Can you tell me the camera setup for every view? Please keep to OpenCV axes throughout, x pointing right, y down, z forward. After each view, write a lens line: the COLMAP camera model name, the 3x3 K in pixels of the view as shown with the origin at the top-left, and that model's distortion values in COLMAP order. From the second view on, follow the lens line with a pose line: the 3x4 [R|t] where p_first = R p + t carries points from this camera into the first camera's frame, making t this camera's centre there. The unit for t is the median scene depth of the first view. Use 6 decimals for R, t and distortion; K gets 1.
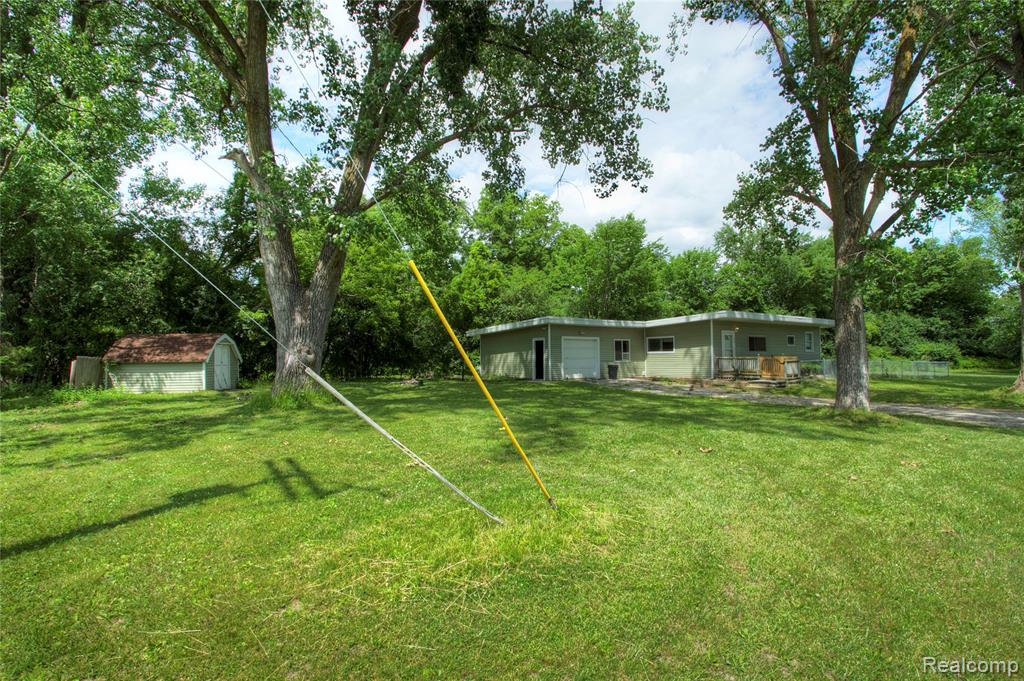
lens RADIAL K [[518.0, 0, 500.8], [0, 518.0, 341.3], [0, 0, 1]] dist [0.000044, 0.000012]
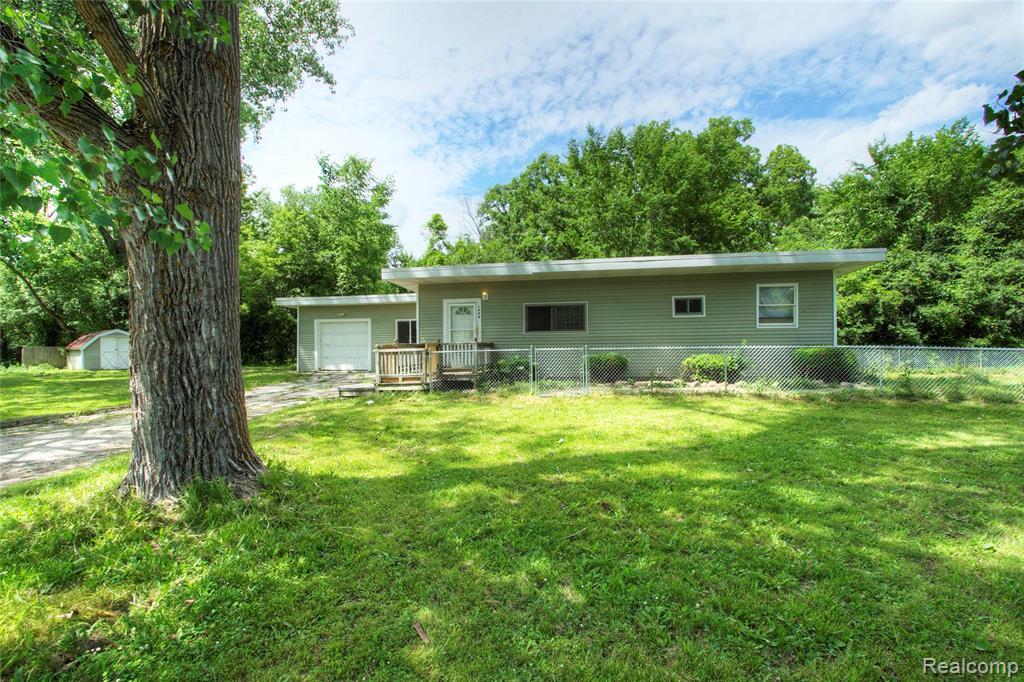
lens RADIAL K [[505.6, 0, 495.0], [0, 505.6, 343.7], [0, 0, 1]] dist [-0.004436, -0.000359]
pose [[0.687936, -0.002058, -0.725769, 0.429268], [0.032199, 0.999098, 0.027687, 0.007732], [0.725057, -0.042416, 0.687381, 0.301409]]
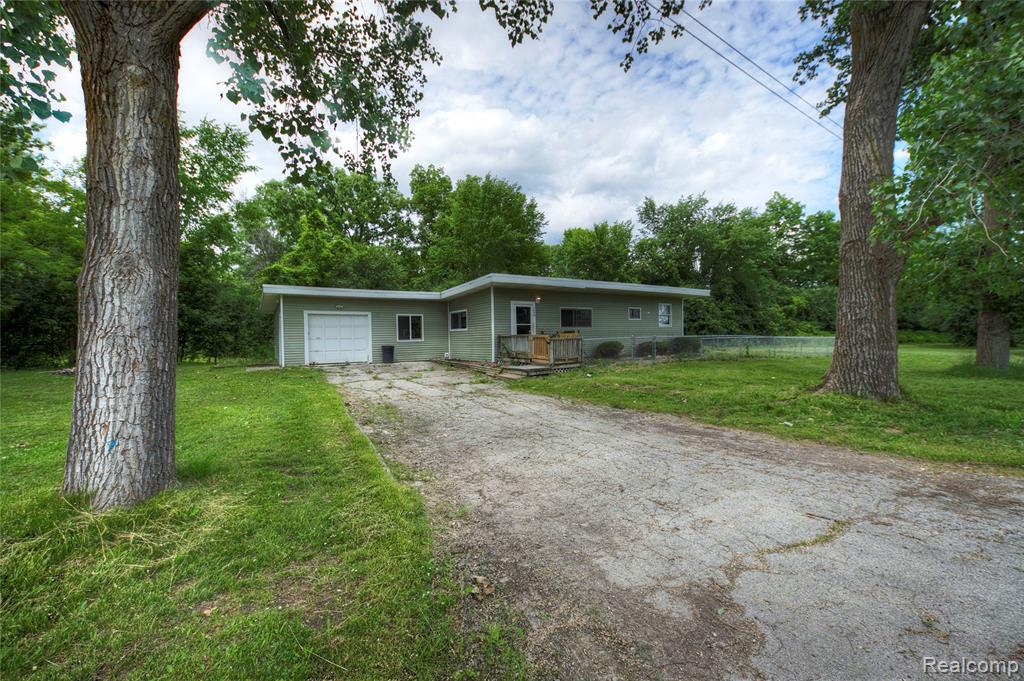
lens RADIAL K [[426.5, 0, 513.8], [0, 426.5, 343.7], [0, 0, 1]] dist [0.020935, -0.000108]
pose [[0.999048, -0.010272, -0.042396, 0.217561], [0.012338, 0.998734, 0.048758, 0.005827], [0.041841, -0.049235, 0.997910, 0.167983]]
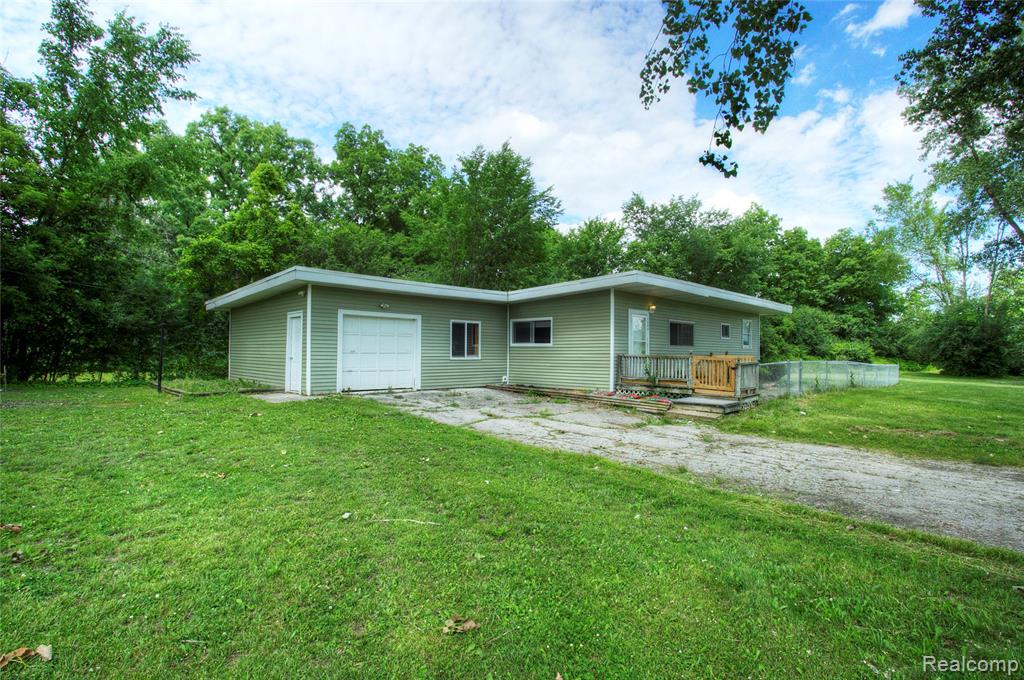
lens RADIAL K [[517.7, 0, 506.2], [0, 517.7, 337.3], [0, 0, 1]] dist [-0.000278, 0.000915]
pose [[0.984854, 0.021702, 0.172020, 0.091435], [-0.022625, 0.999738, 0.003408, 0.005884], [-0.171901, -0.007248, 0.985088, 0.214759]]
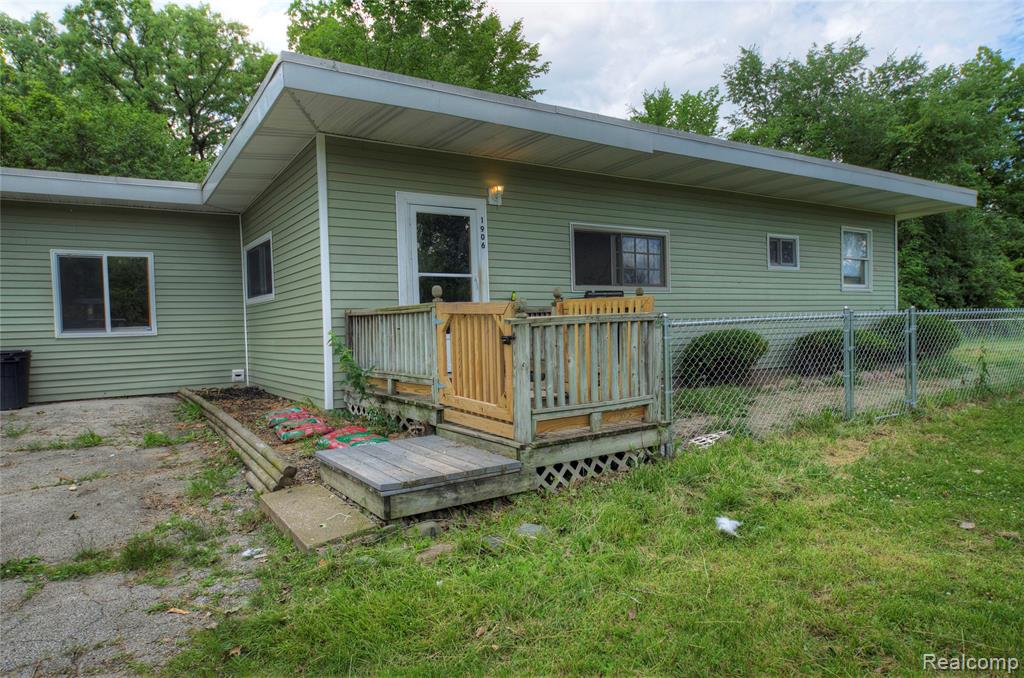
lens RADIAL K [[665.2, 0, 515.9], [0, 665.2, 349.3], [0, 0, 1]] dist [0.001569, 0.023760]
pose [[0.999444, -0.017472, -0.028382, 0.230425], [0.019375, 0.997482, 0.068224, 0.013550], [0.027119, -0.068736, 0.997266, 0.339166]]
